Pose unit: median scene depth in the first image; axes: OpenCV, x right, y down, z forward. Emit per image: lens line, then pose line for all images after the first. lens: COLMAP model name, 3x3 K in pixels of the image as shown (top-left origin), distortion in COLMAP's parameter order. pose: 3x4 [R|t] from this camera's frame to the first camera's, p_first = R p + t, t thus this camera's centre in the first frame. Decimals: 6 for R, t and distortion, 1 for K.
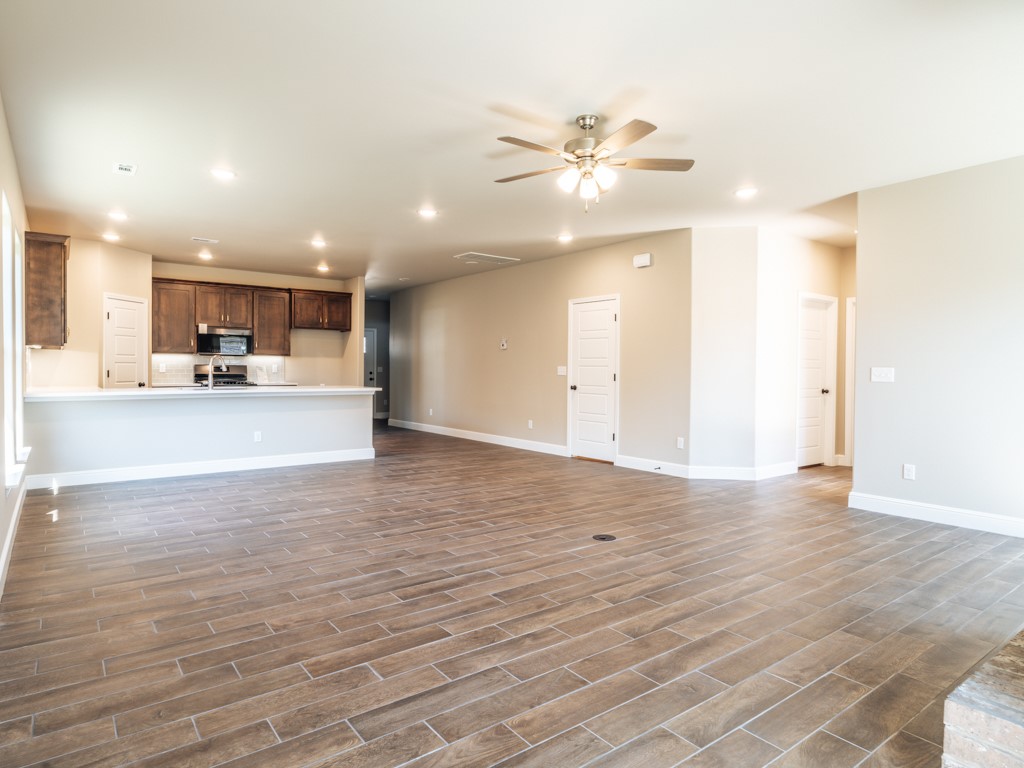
lens RADIAL K [[610.6, 0, 516.2], [0, 610.6, 378.2], [0, 0, 1]] dist [-0.002710, -0.001300]
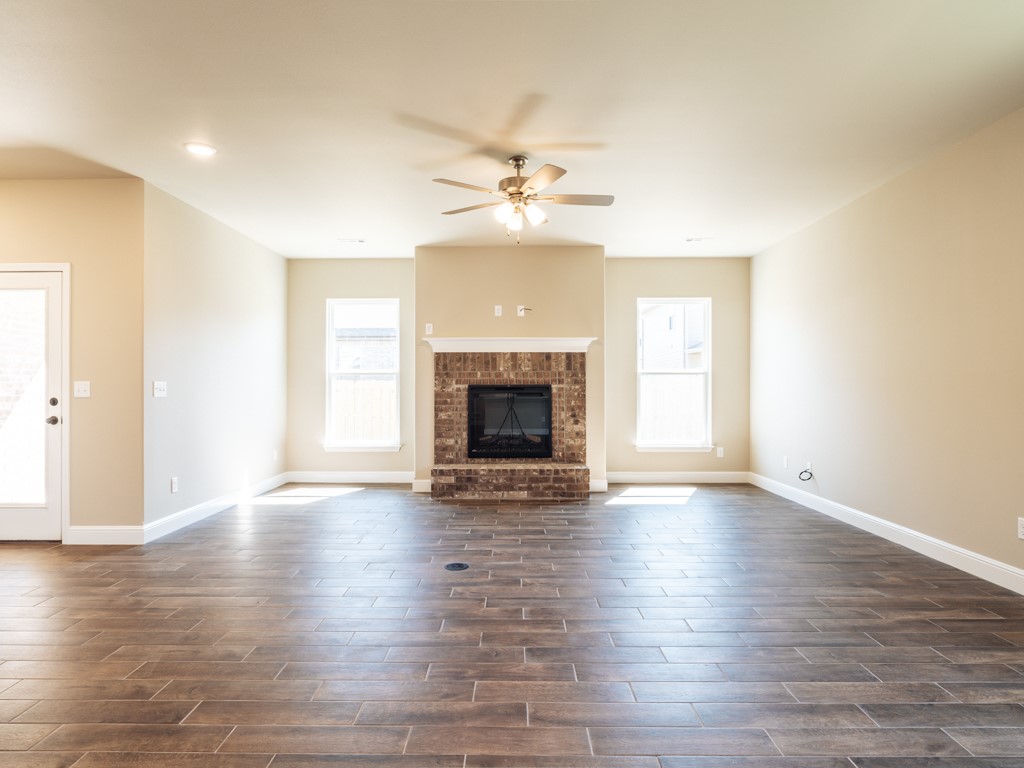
lens RADIAL K [[610.6, 0, 514.9], [0, 610.6, 386.9], [0, 0, 1]] dist [-0.002710, -0.001300]
pose [[-0.800255, -0.010508, 0.599568, -0.579274], [-0.000580, 0.999860, 0.016750, -0.037383], [-0.599660, 0.013057, -0.800148, 2.005433]]
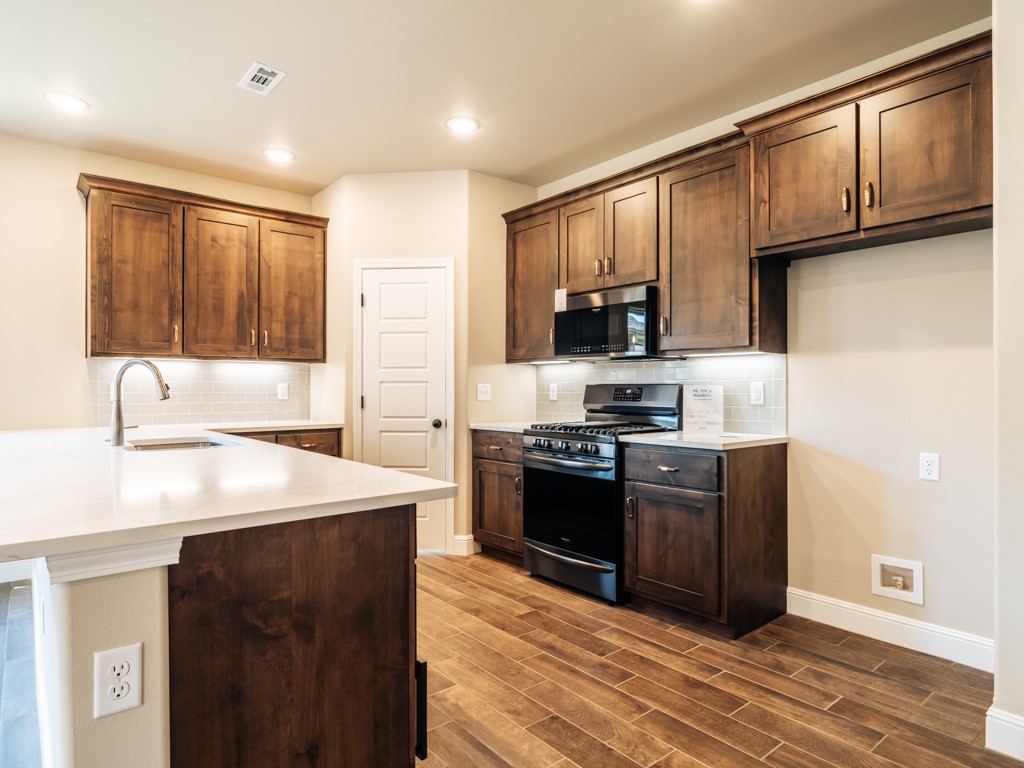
lens RADIAL K [[610.6, 0, 512.3], [0, 610.6, 385.2], [0, 0, 1]] dist [-0.002710, -0.001300]
pose [[0.051949, -0.009964, -0.998600, -0.068196], [-0.010723, 0.999887, -0.010535, -0.013565], [0.998592, 0.011255, 0.051837, 0.779207]]
